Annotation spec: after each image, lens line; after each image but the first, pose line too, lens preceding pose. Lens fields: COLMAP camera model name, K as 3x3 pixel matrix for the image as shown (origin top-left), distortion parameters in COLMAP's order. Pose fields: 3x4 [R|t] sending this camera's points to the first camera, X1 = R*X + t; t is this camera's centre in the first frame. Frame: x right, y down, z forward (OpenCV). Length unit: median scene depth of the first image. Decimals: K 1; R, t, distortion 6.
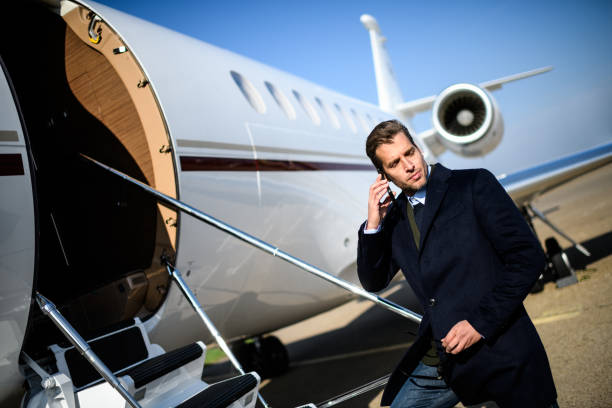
lens RADIAL K [[614.6, 0, 306.0], [0, 614.6, 204.0], [0, 0, 1]] dist [-0.096099, 0.097001]
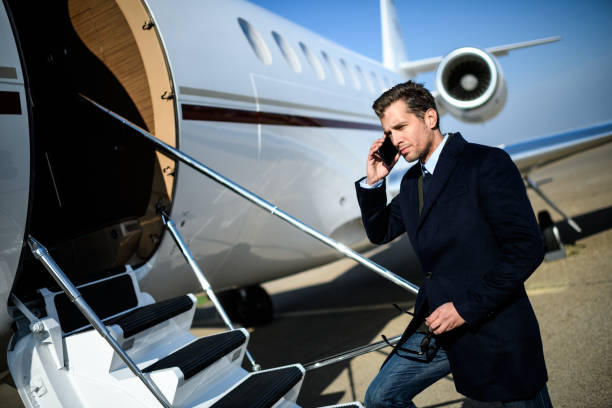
lens RADIAL K [[614.6, 0, 306.0], [0, 614.6, 204.0], [0, 0, 1]] dist [-0.096099, 0.097001]
pose [[0.997032, 0.075291, 0.016101, -0.012127], [-0.076330, 0.993973, 0.078689, -0.010985], [-0.010080, -0.079684, 0.996769, 0.015790]]
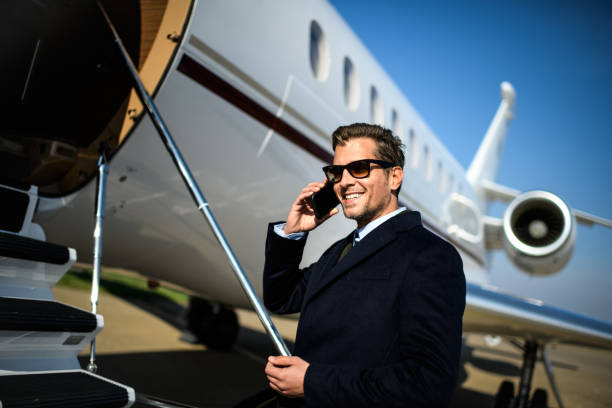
lens RADIAL K [[614.6, 0, 306.0], [0, 614.6, 204.0], [0, 0, 1]] dist [-0.096099, 0.097001]
pose [[0.836878, 0.539238, -0.094116, 0.115851], [-0.539890, 0.841484, 0.020596, -0.011261], [0.090303, 0.033576, 0.995348, 0.181438]]
